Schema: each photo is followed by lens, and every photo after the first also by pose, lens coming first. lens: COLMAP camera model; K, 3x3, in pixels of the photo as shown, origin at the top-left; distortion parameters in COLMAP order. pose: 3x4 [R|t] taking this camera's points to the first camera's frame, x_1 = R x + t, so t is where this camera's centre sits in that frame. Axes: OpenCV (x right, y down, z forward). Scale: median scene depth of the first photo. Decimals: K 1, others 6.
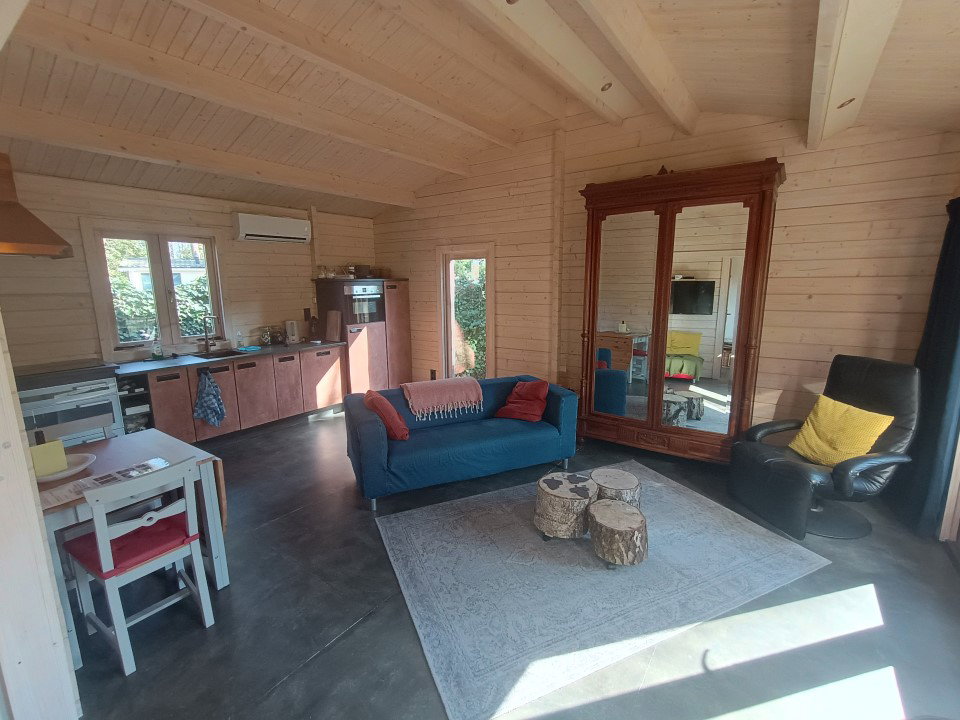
lens RADIAL K [[437.5, 0, 482.5], [0, 437.5, 359.8], [0, 0, 1]] dist [0.008790, -0.000088]
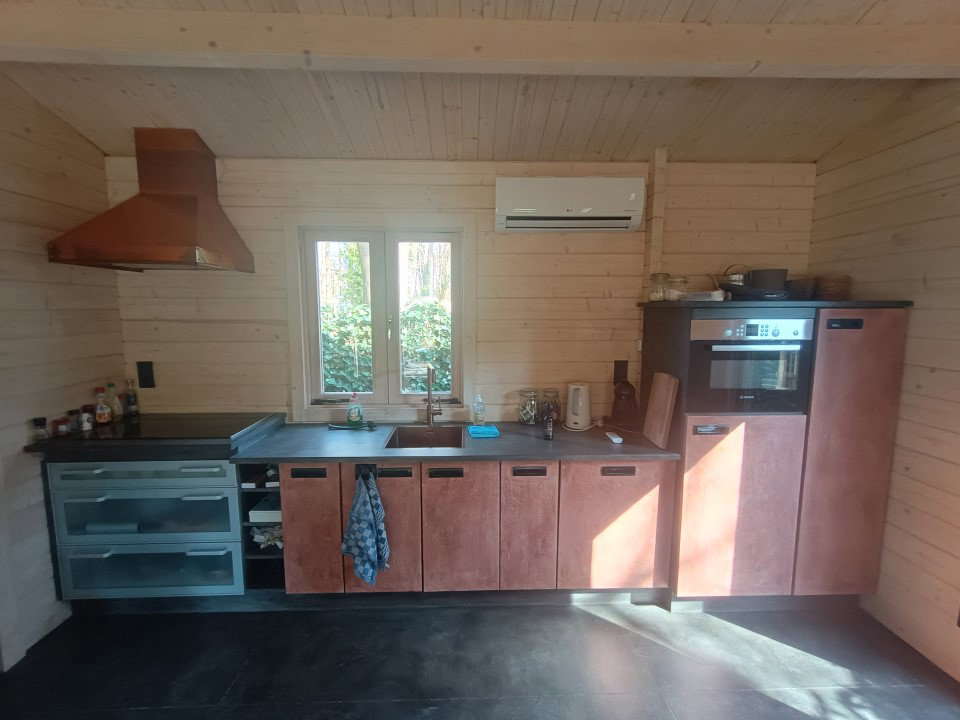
lens RADIAL K [[437.5, 0, 485.6], [0, 437.5, 358.6], [0, 0, 1]] dist [0.008790, -0.000088]
pose [[0.613972, 0.101371, -0.782791, -0.114437], [-0.149322, 0.988728, 0.010921, -0.109533], [0.775075, 0.110183, 0.622189, 0.613247]]
